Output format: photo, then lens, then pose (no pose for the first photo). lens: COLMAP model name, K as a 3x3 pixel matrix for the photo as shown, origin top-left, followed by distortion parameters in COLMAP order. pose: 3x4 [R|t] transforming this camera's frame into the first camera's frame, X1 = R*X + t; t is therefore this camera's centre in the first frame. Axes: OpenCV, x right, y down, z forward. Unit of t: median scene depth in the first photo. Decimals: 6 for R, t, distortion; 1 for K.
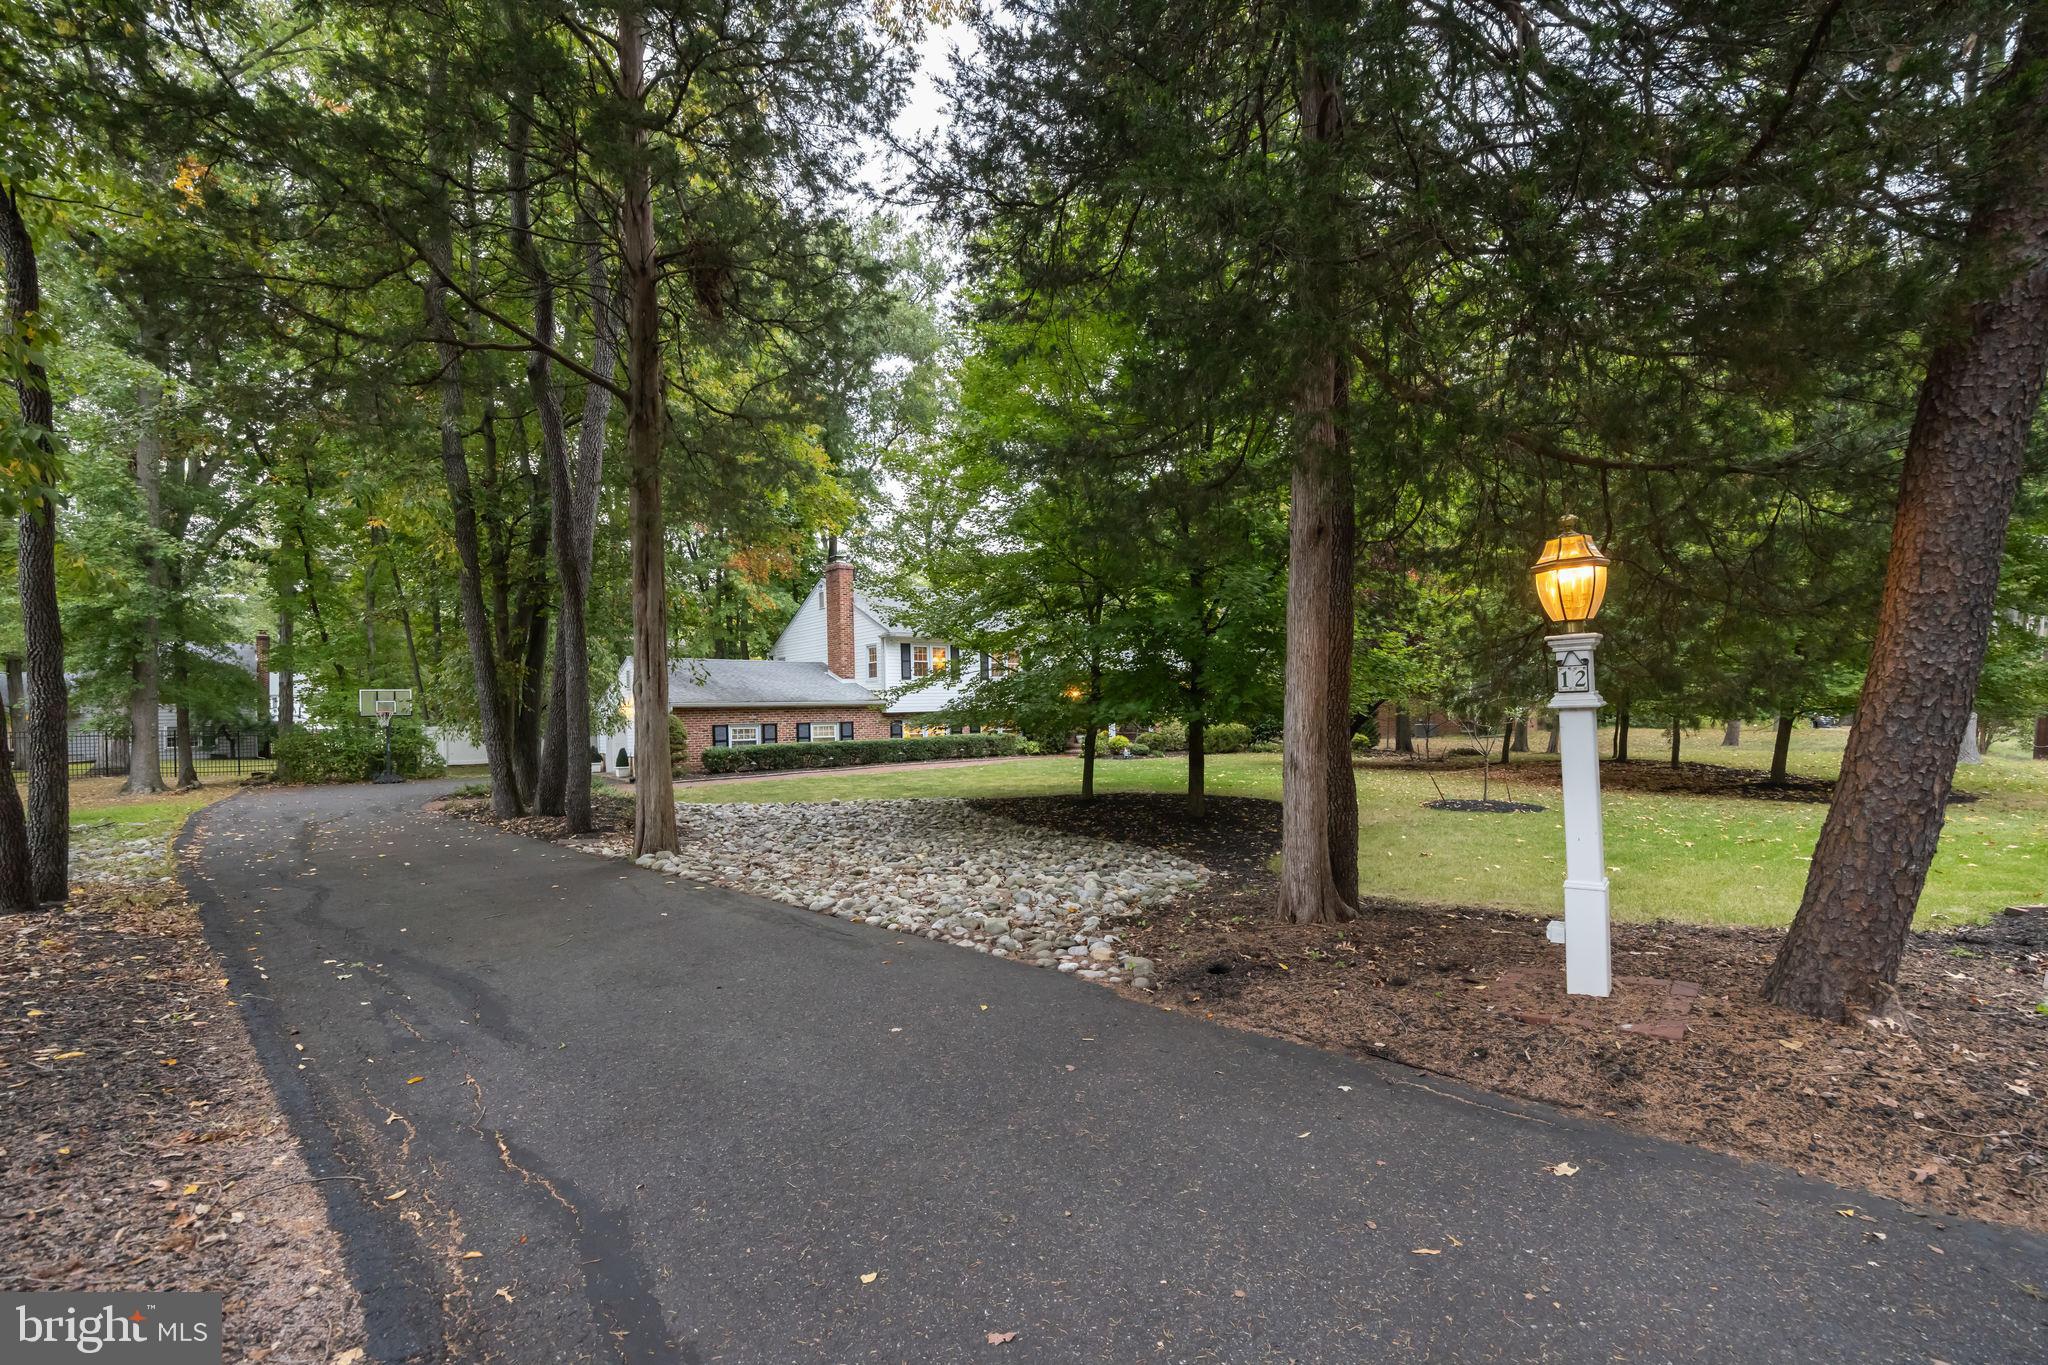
lens RADIAL K [[833.0, 0, 1024.3], [0, 833.0, 694.4], [0, 0, 1]] dist [-0.000248, 0.000022]
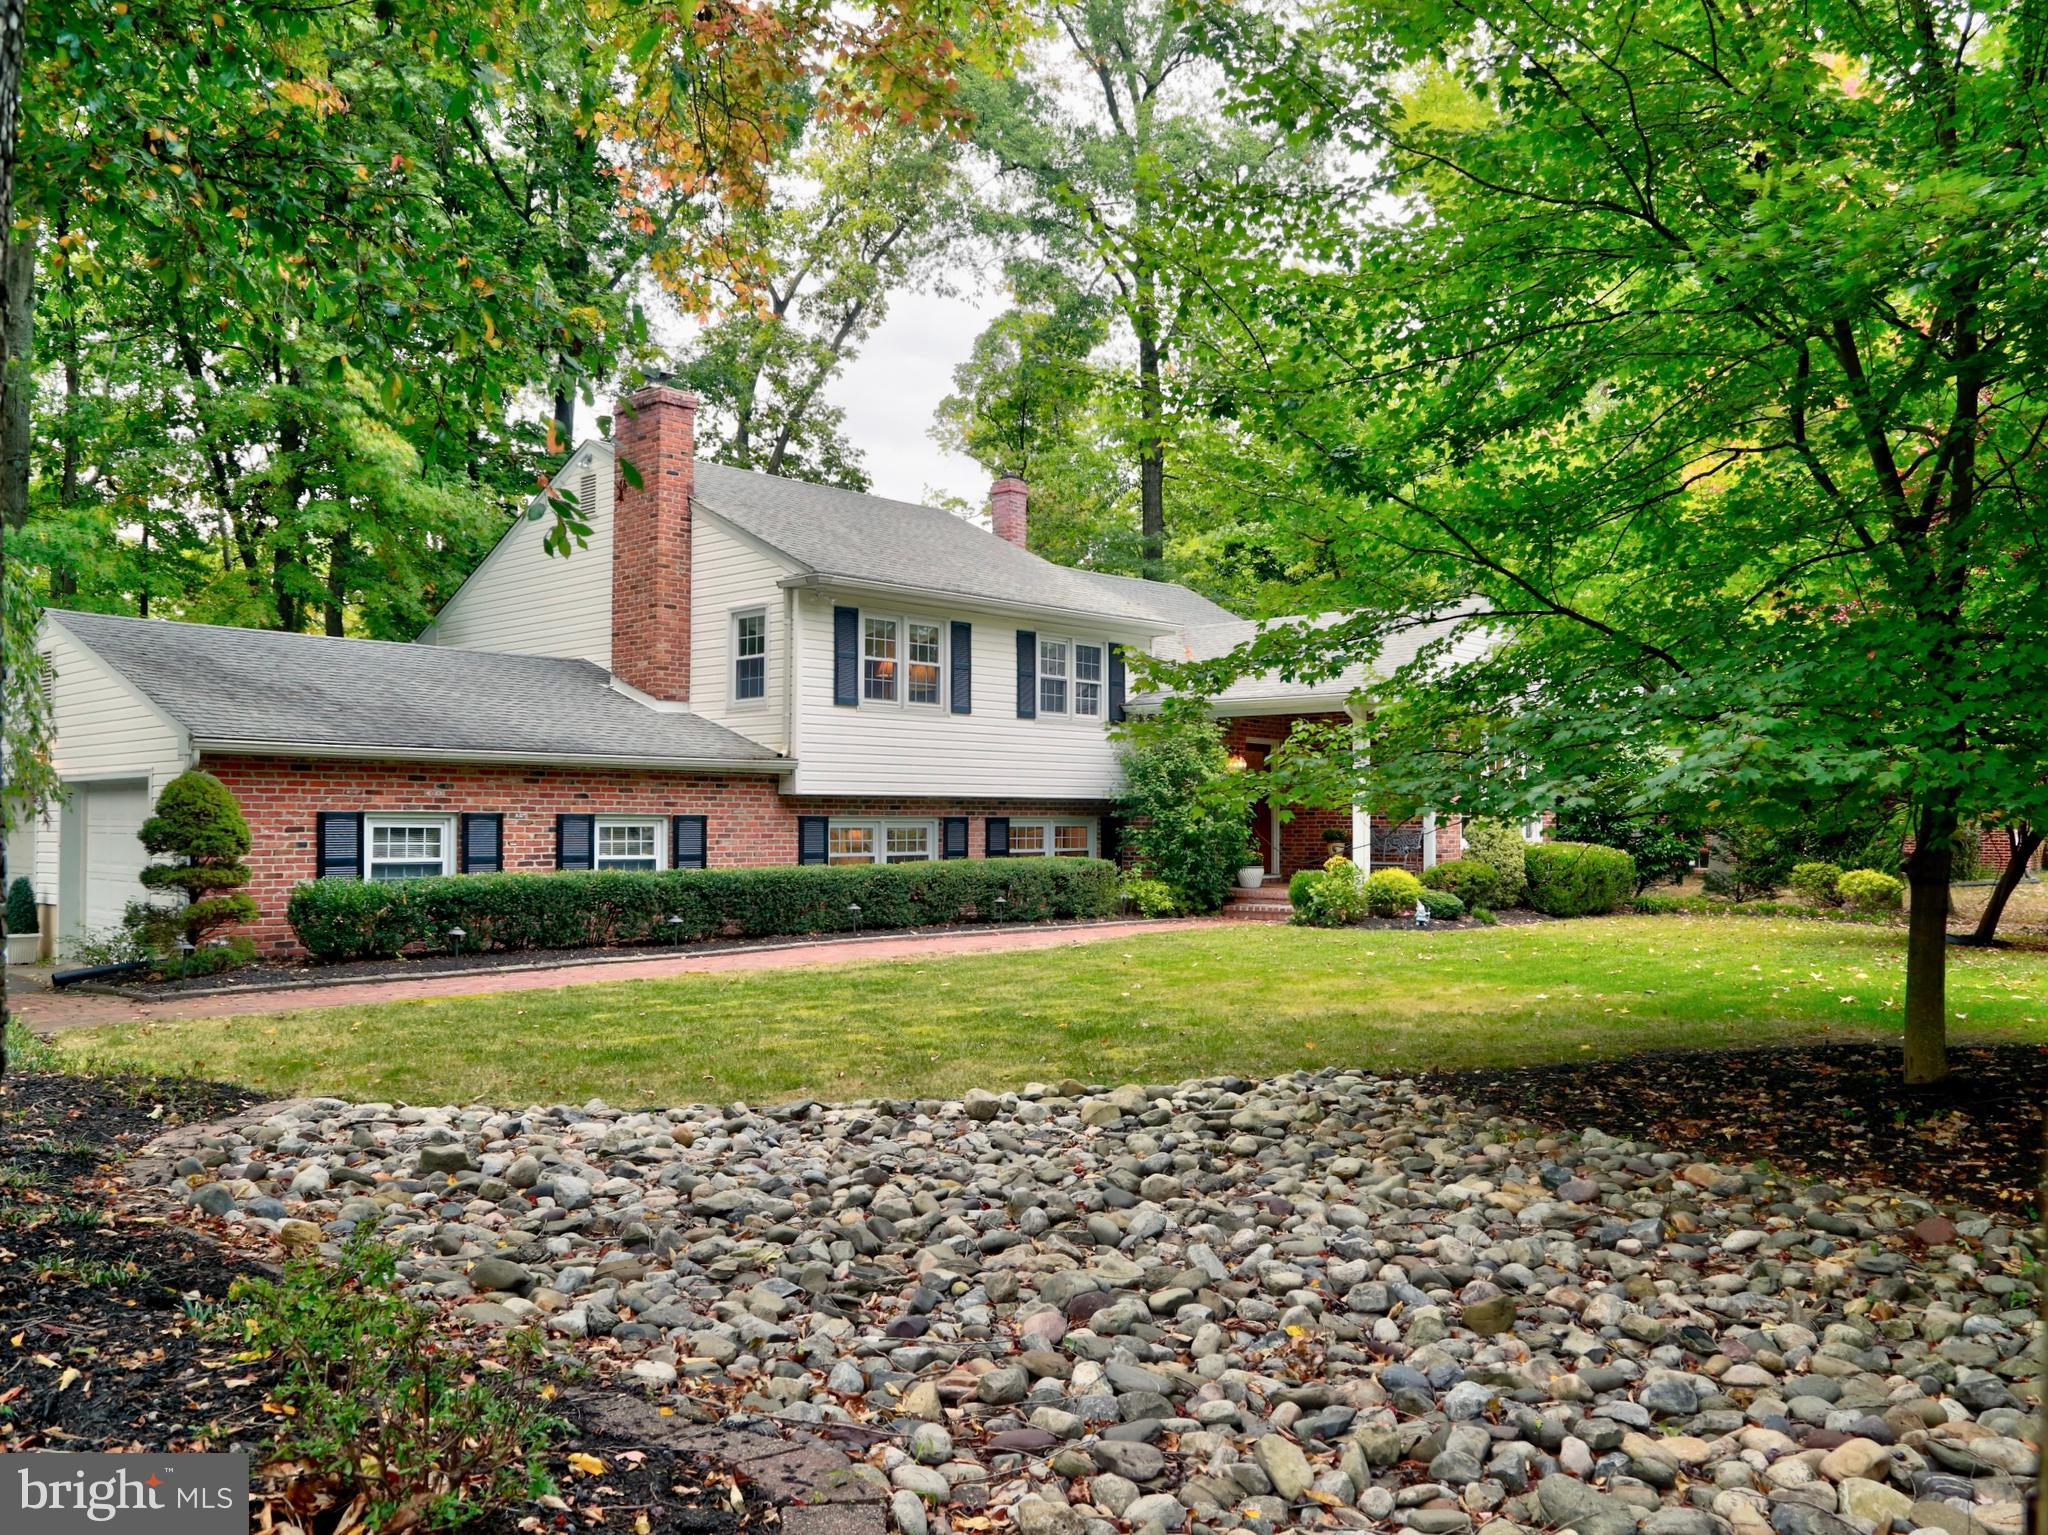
lens RADIAL K [[1496.7, 0, 1024.0], [0, 1496.7, 767.5], [0, 0, 1]] dist [-0.113730, 0.000889]
pose [[0.986584, 0.026545, 0.161081, -0.171942], [-0.022943, 0.999444, -0.024178, 0.023574], [-0.161633, 0.020158, 0.986645, 0.348902]]
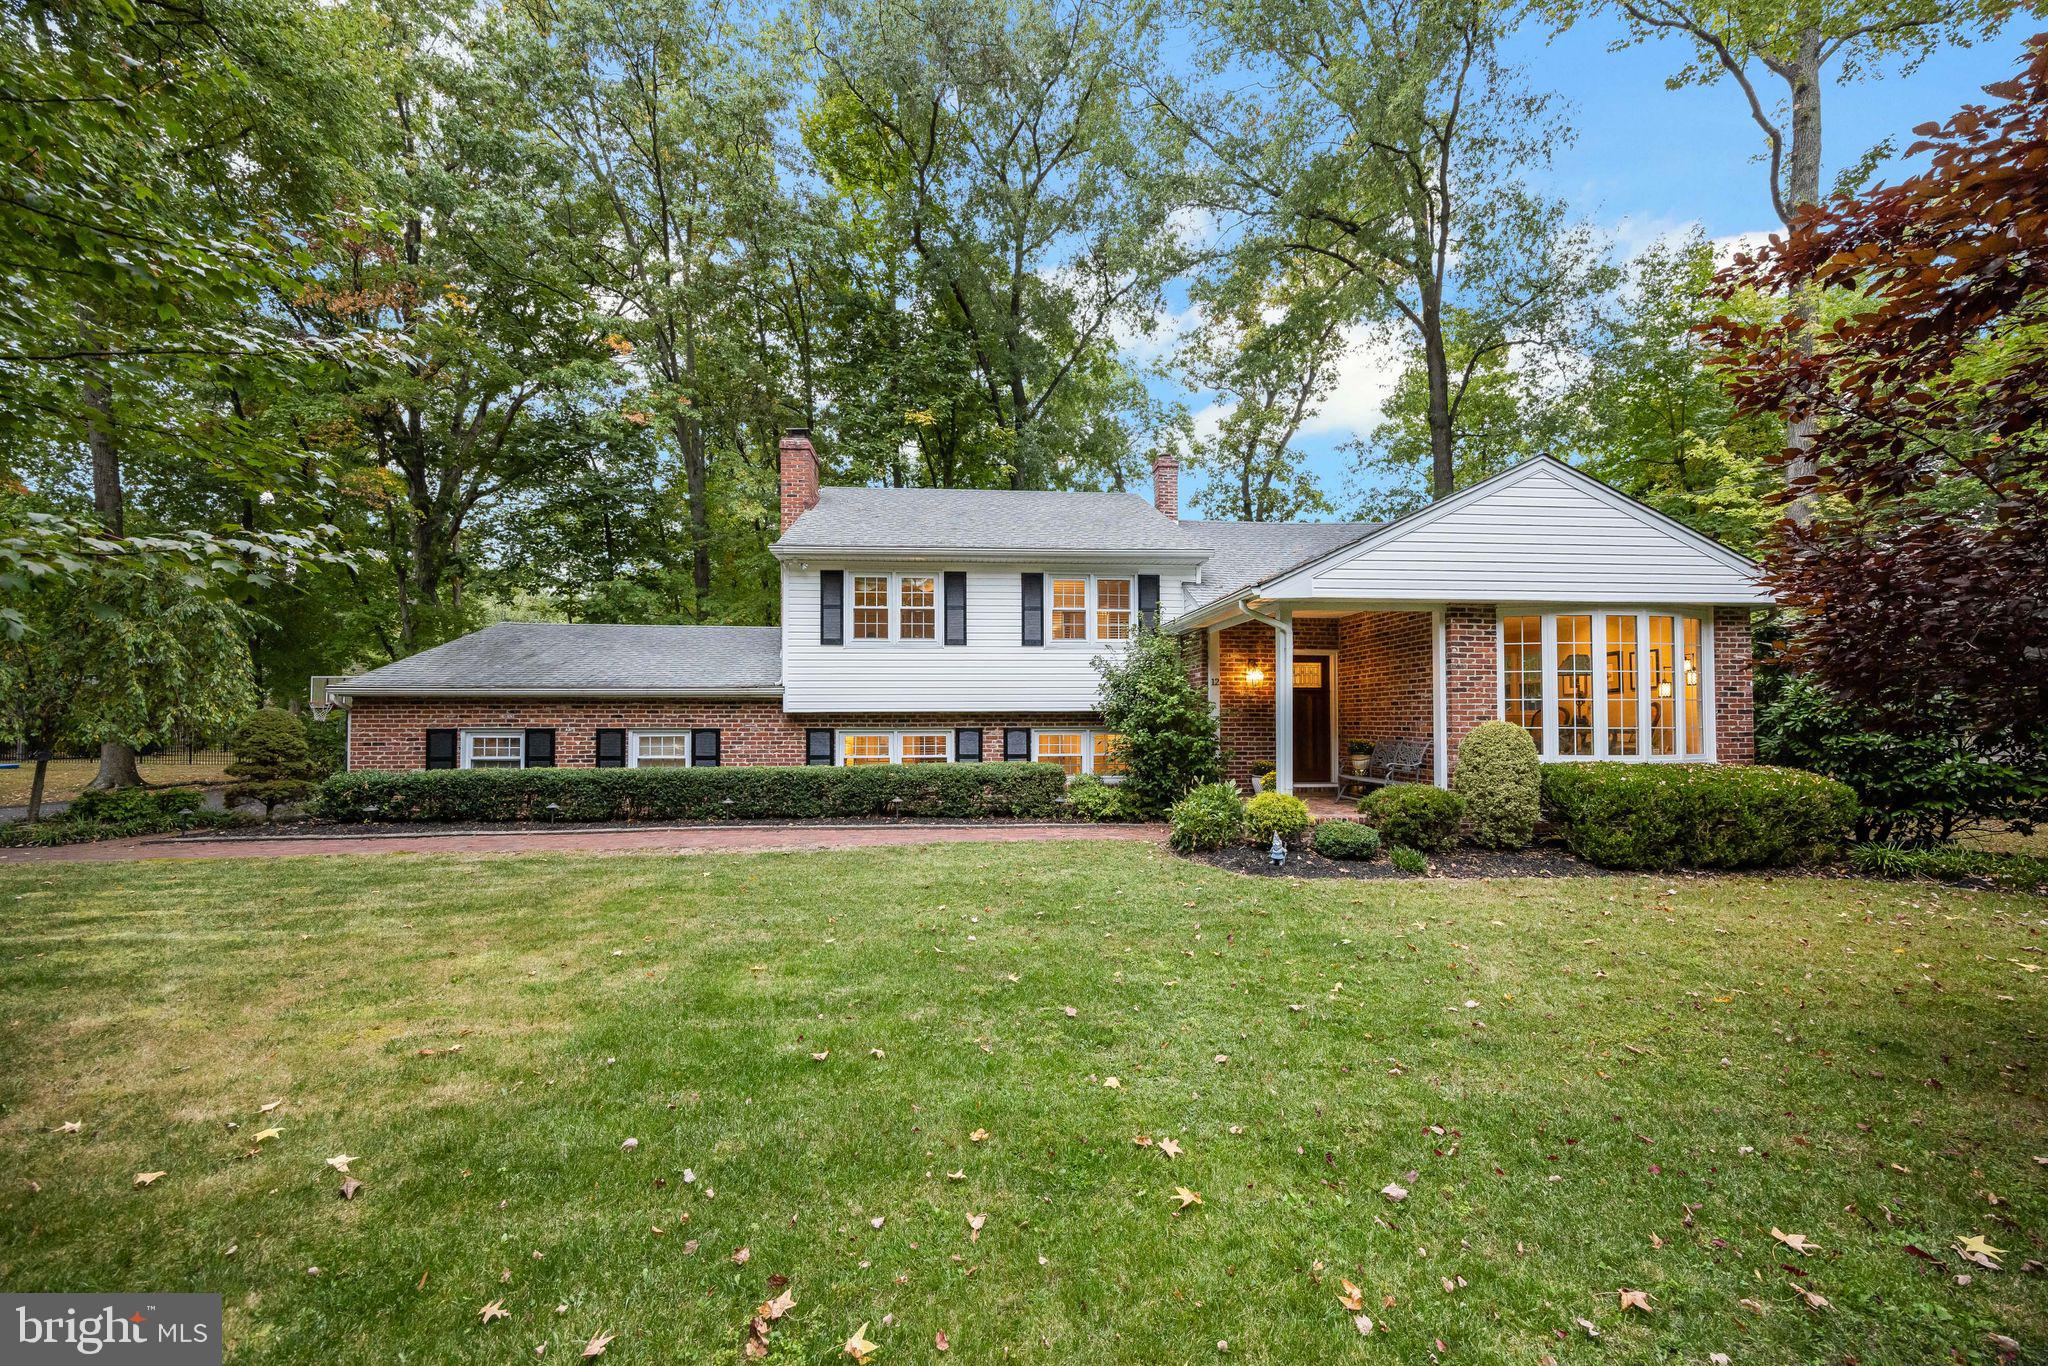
lens RADIAL K [[778.8, 0, 1026.6], [0, 778.8, 692.1], [0, 0, 1]] dist [-0.000789, 0.000007]
pose [[0.836767, -0.009117, -0.547483, 0.201867], [-0.006432, 0.999629, -0.026477, 0.020950], [0.547521, 0.025677, 0.836398, 0.696913]]
